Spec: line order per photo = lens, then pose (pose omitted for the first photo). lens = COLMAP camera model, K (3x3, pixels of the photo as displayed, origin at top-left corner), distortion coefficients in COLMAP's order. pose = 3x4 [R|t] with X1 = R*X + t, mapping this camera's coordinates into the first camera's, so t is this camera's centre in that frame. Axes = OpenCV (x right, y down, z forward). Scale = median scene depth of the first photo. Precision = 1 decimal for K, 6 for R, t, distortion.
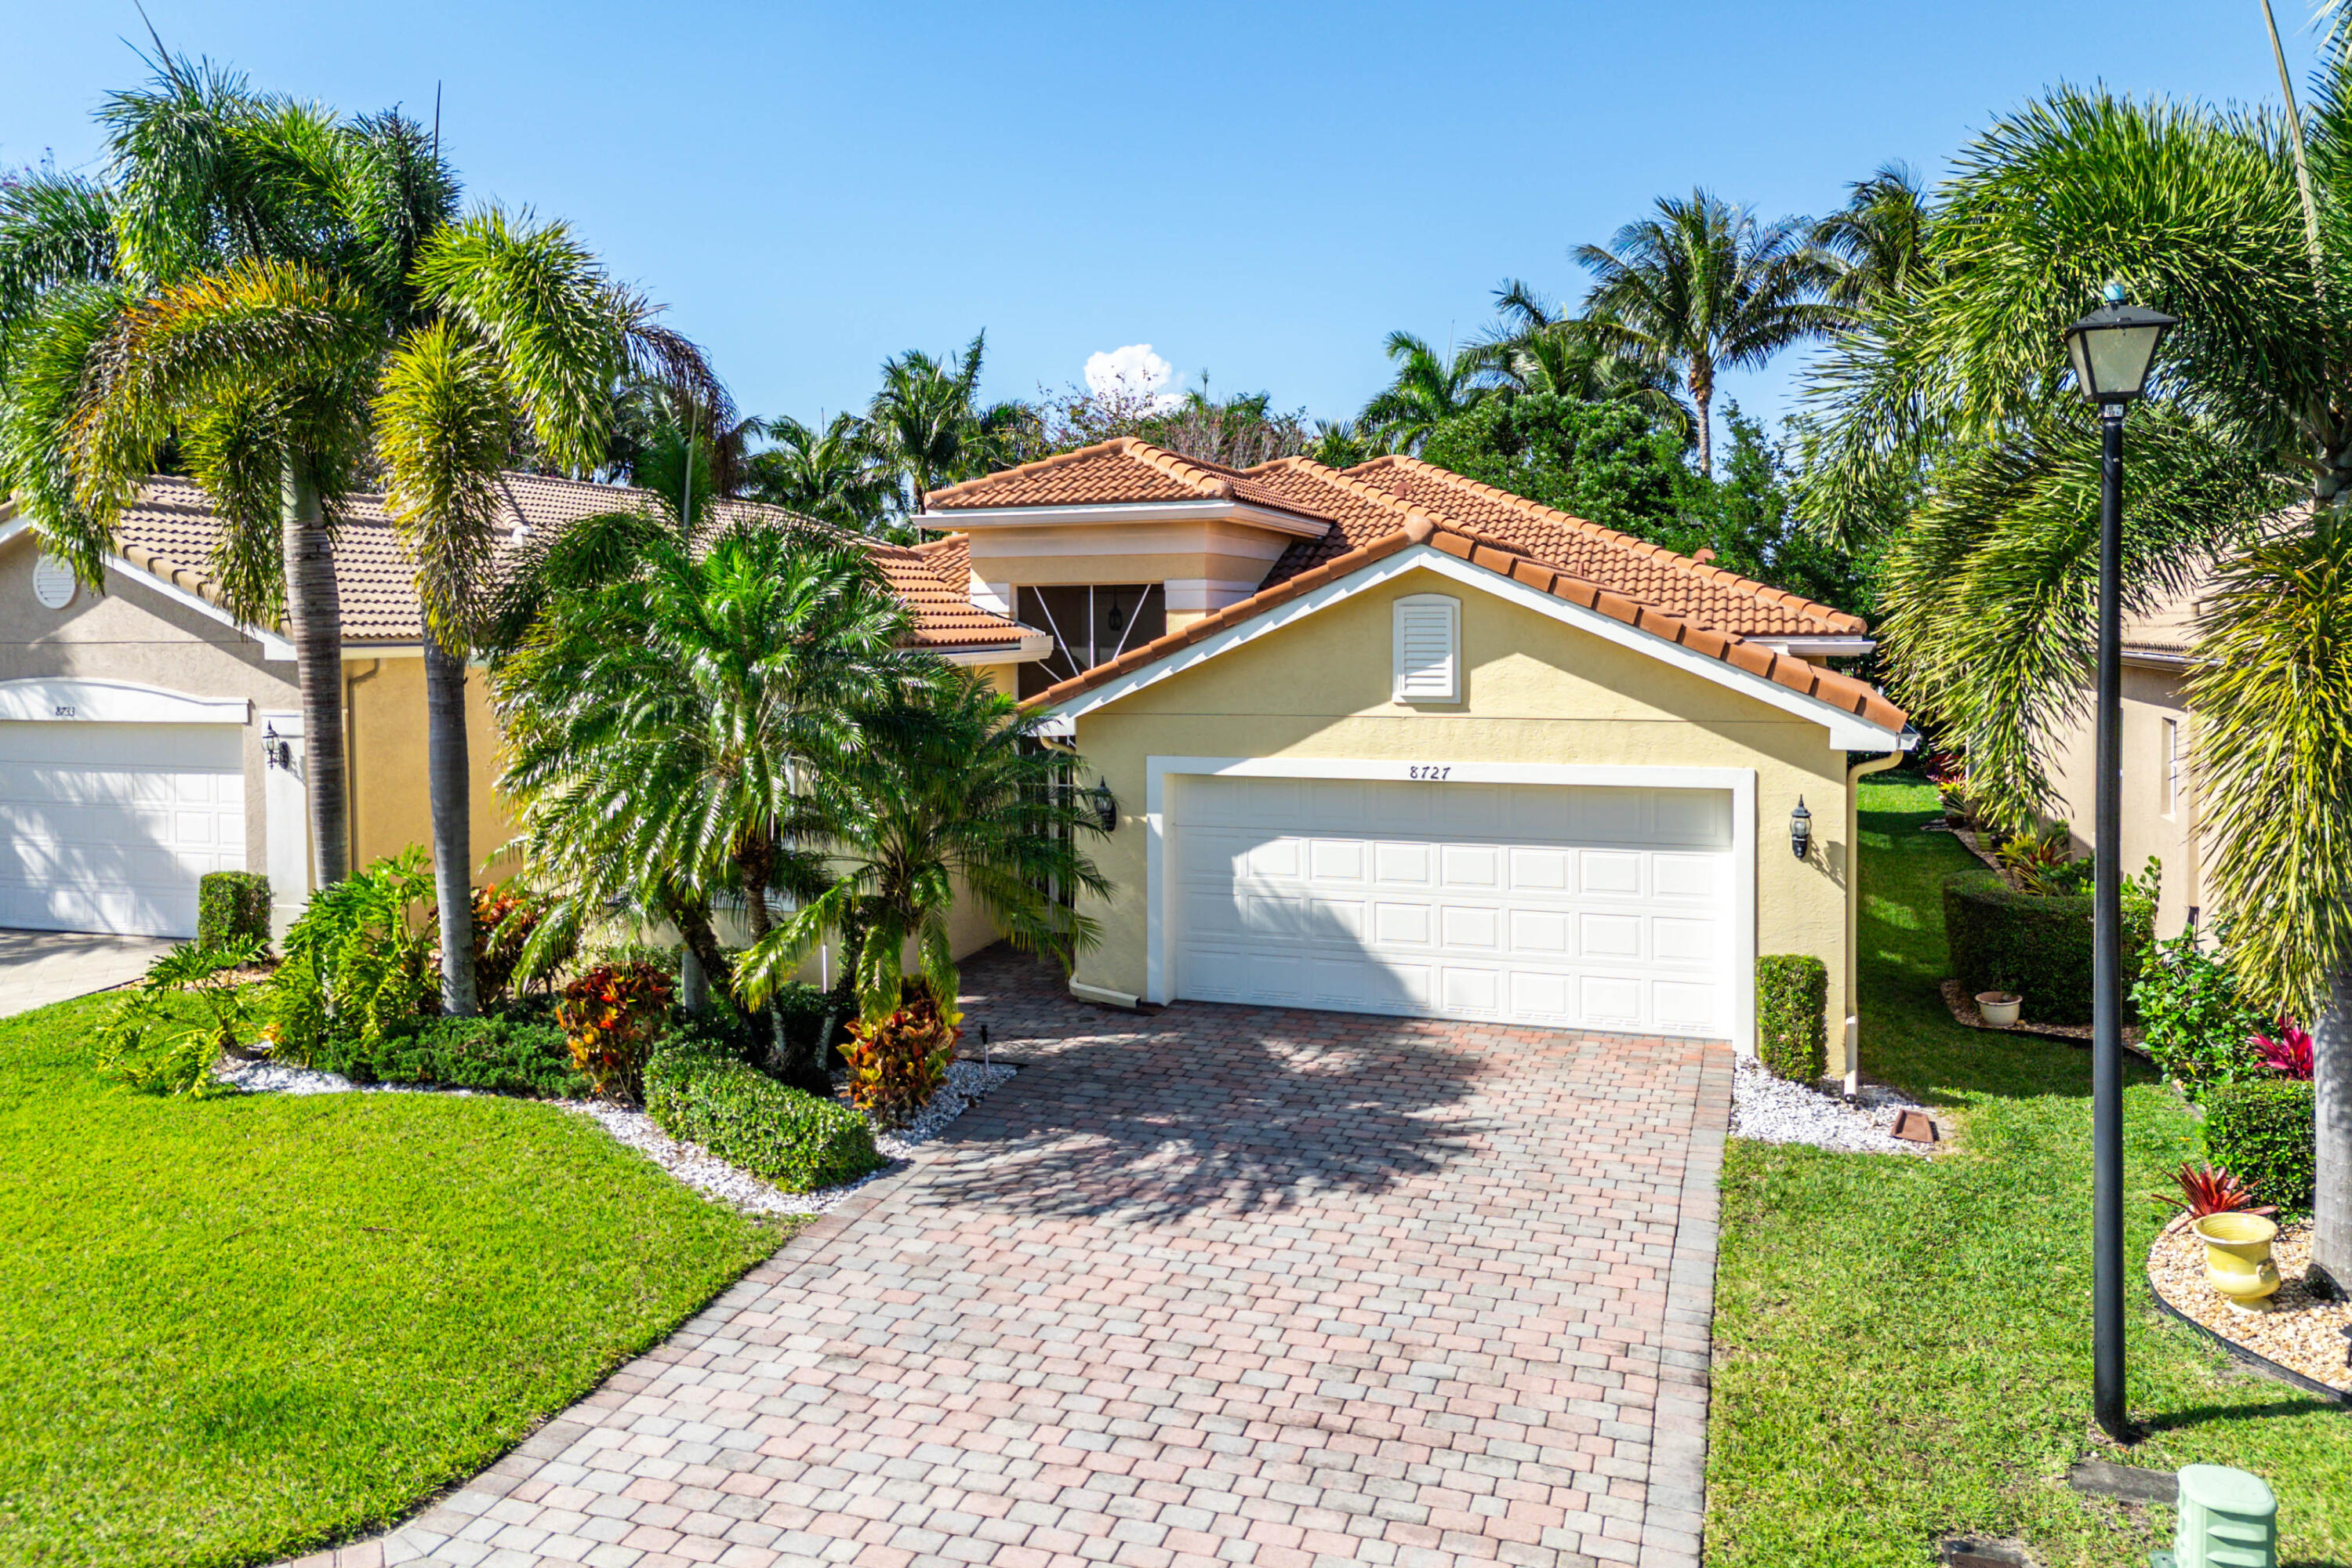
lens RADIAL K [[1792.6, 0, 1176.0], [0, 1792.6, 784.0], [0, 0, 1]] dist [0.051018, -0.001974]
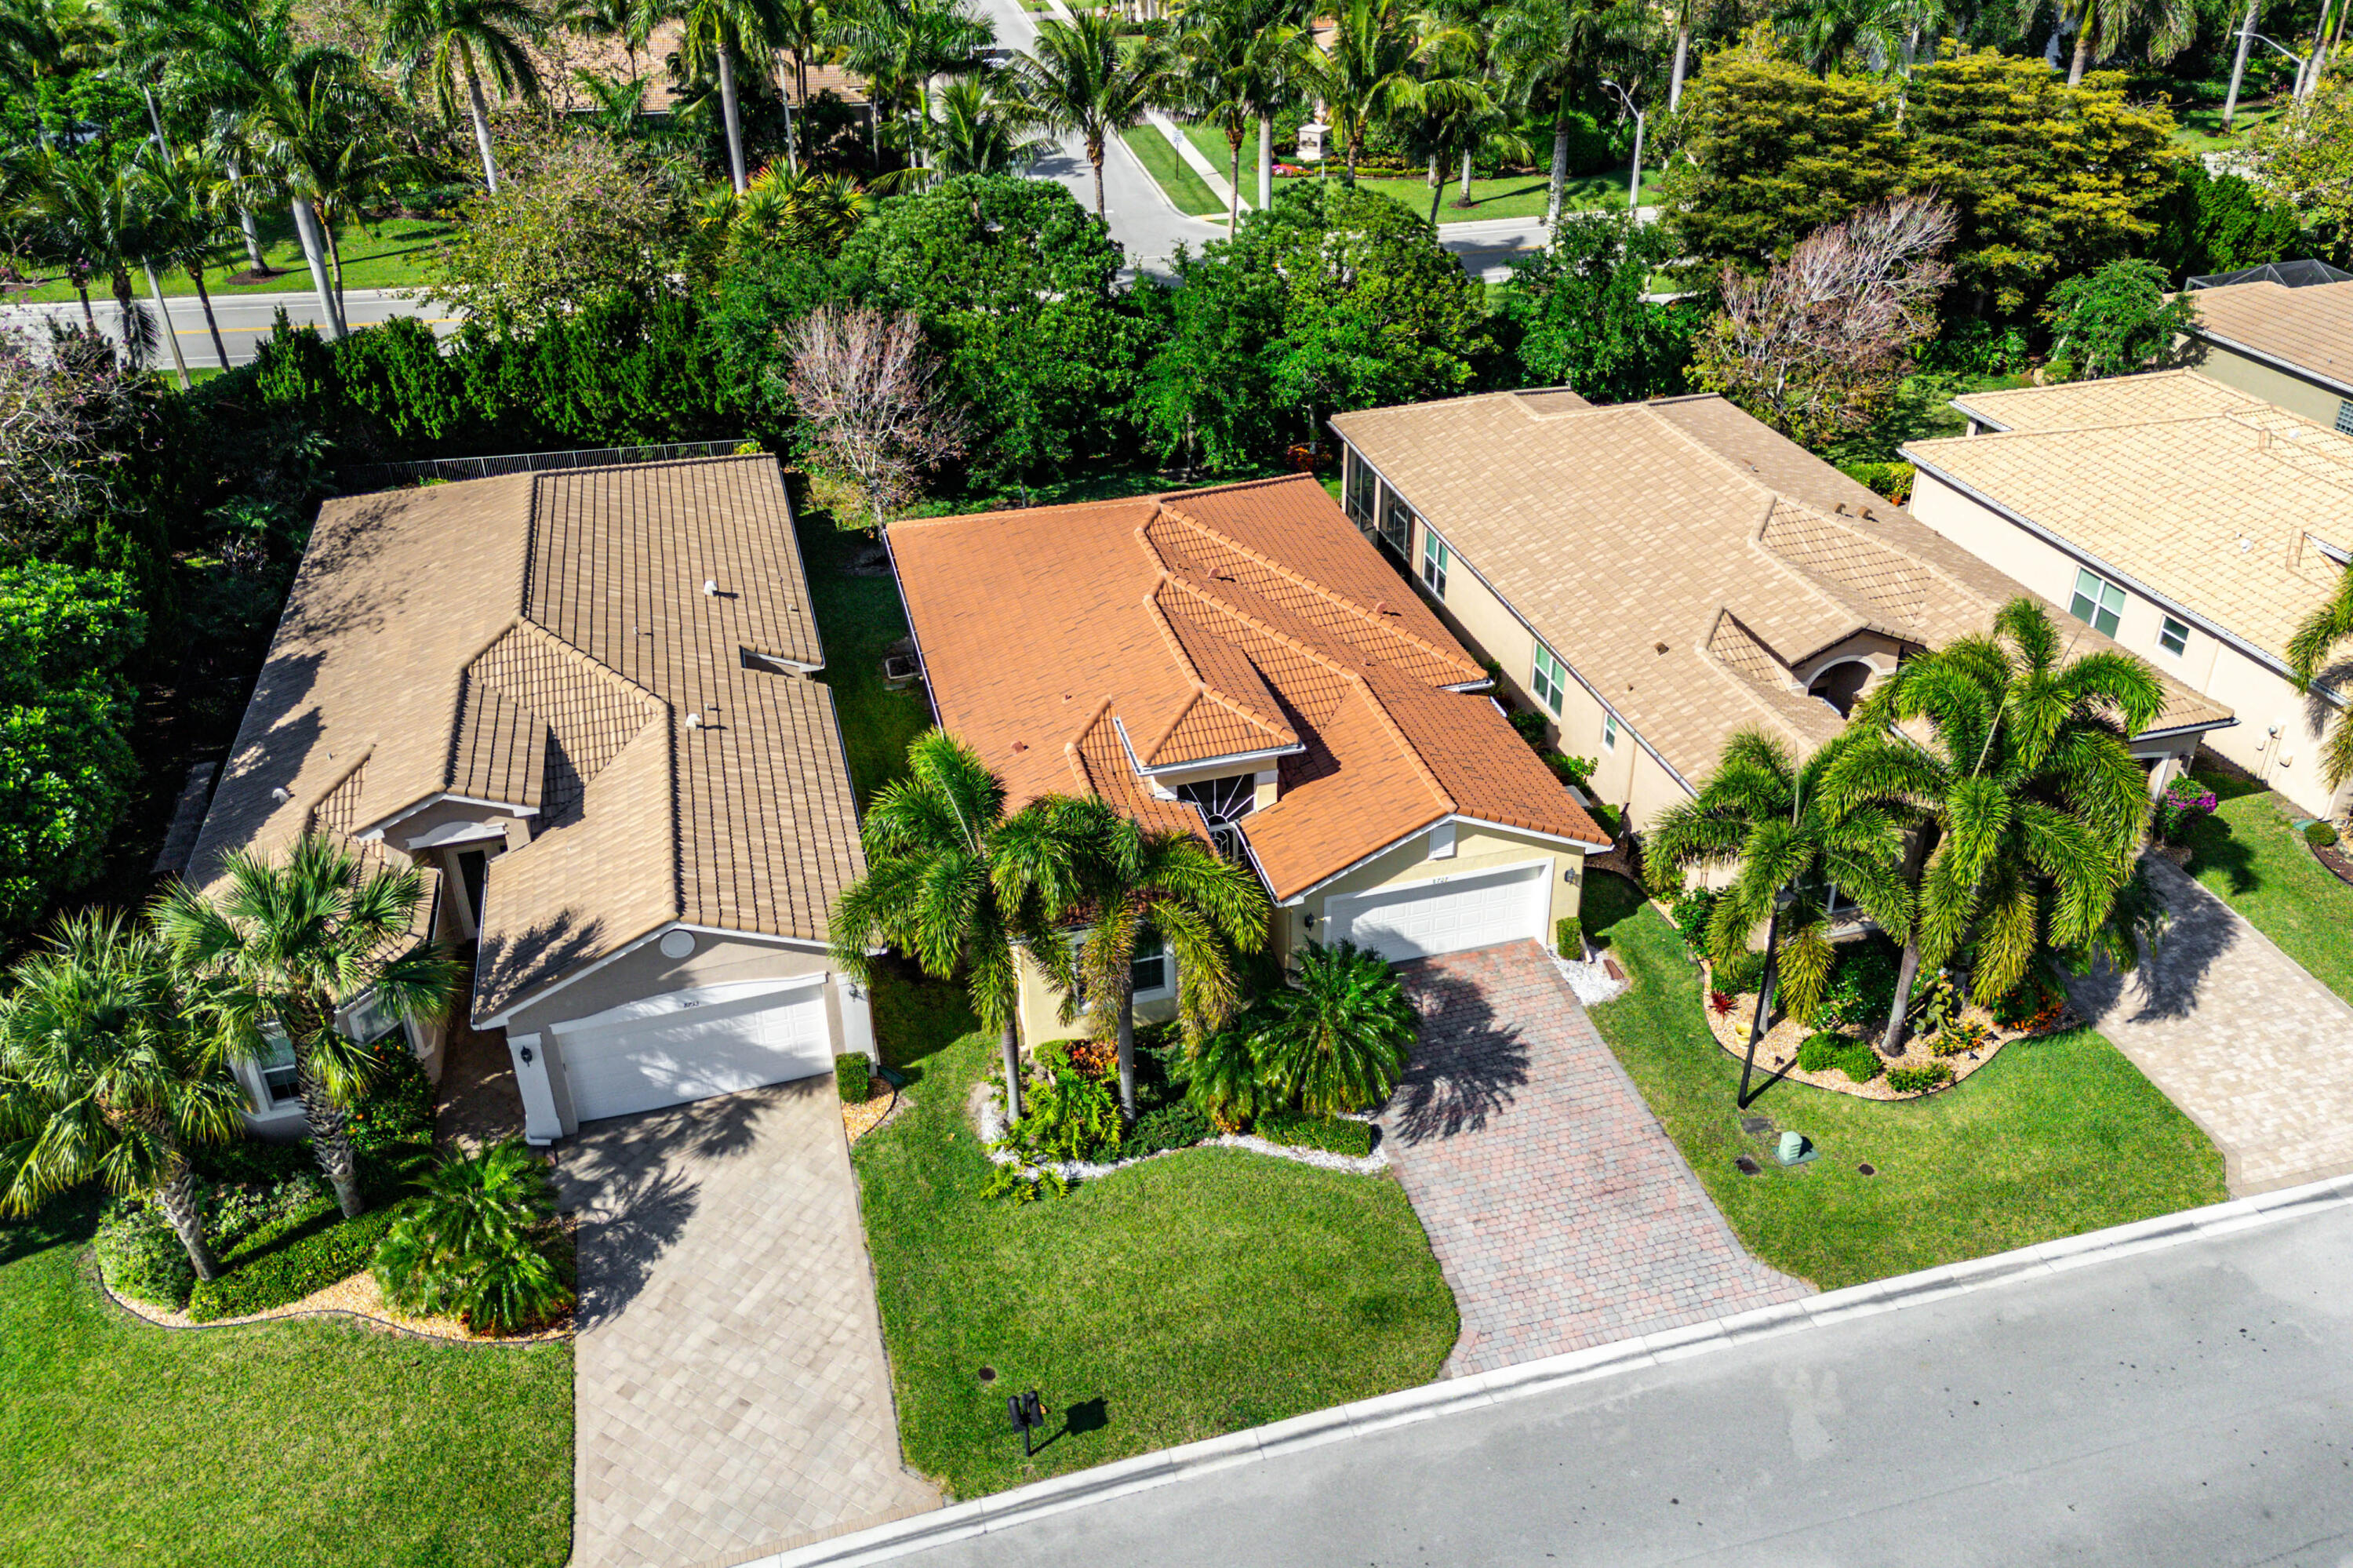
lens RADIAL K [[1821.2, 0, 1176.5], [0, 1821.2, 784.0], [0, 0, 1]] dist [-0.000653, -0.002067]
pose [[0.808861, -0.318342, 0.494371, -1.362801], [0.042246, 0.870056, 0.491139, -1.382054], [-0.586481, -0.376379, 0.717203, -0.536012]]
